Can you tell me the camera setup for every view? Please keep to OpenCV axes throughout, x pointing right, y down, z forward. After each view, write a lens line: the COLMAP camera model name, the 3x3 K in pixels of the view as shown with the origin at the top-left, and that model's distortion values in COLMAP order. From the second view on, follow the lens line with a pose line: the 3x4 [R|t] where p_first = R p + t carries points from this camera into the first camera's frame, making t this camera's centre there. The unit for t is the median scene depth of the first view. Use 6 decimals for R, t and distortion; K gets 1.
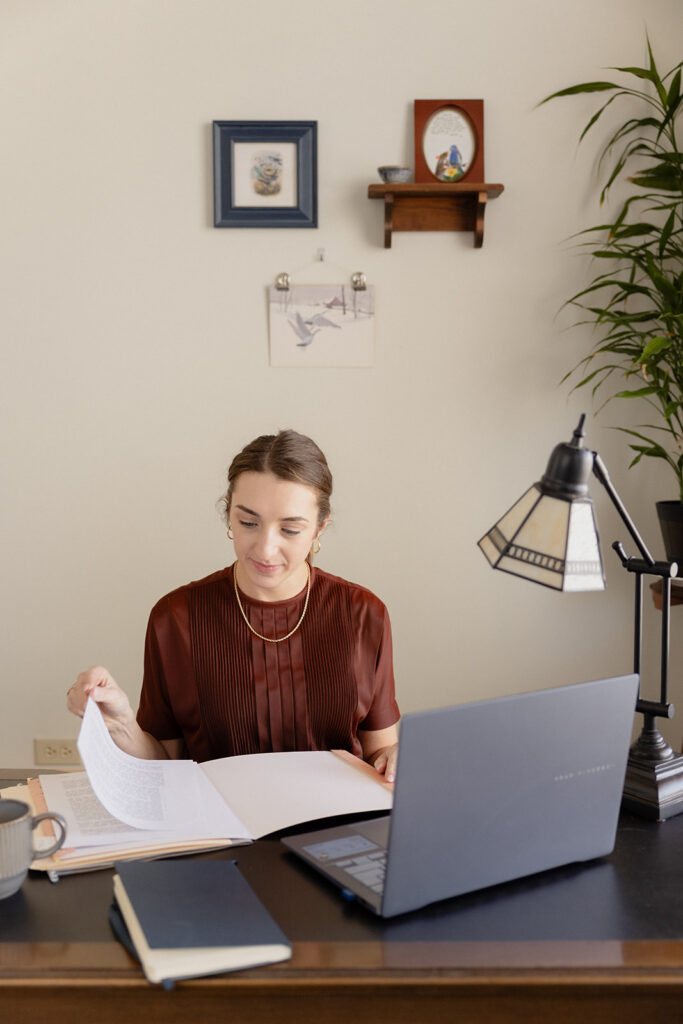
lens RADIAL K [[1057.2, 0, 341.5], [0, 1057.2, 512.0], [0, 0, 1]] dist [0.002906, -0.000943]
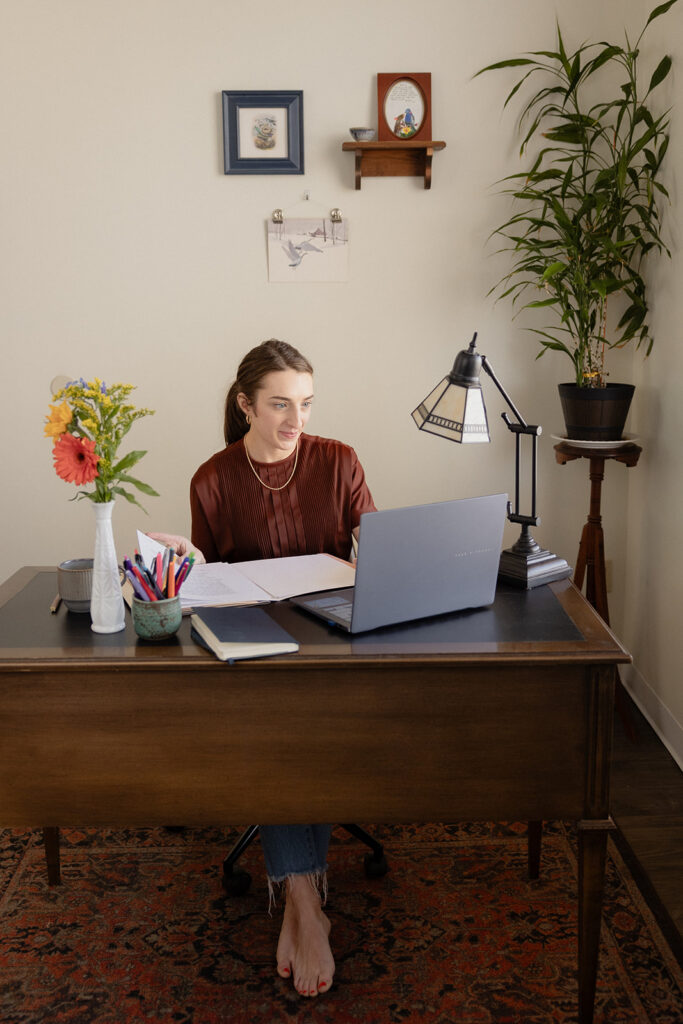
lens RADIAL K [[1044.7, 0, 336.1], [0, 1044.7, 498.2], [0, 0, 1]] dist [0.005877, -0.001783]
pose [[0.999888, -0.009796, 0.011355, -0.002397], [0.008580, 0.994685, 0.102607, -0.005838], [-0.012300, -0.102498, 0.994657, -0.477572]]
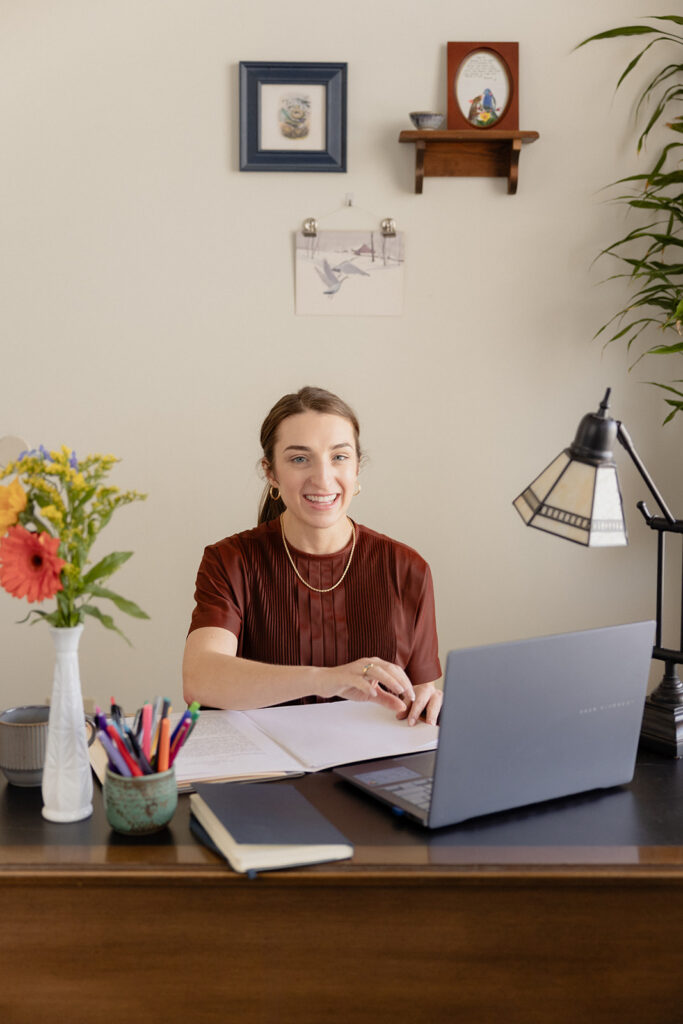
lens RADIAL K [[1313.7, 0, 346.3], [0, 1313.7, 468.4], [0, 0, 1]] dist [0.011218, 0.004381]
pose [[0.999929, 0.006295, 0.010104, -0.049449], [-0.006418, 0.999905, 0.012214, -0.018353], [-0.010026, -0.012278, 0.999874, -0.308212]]
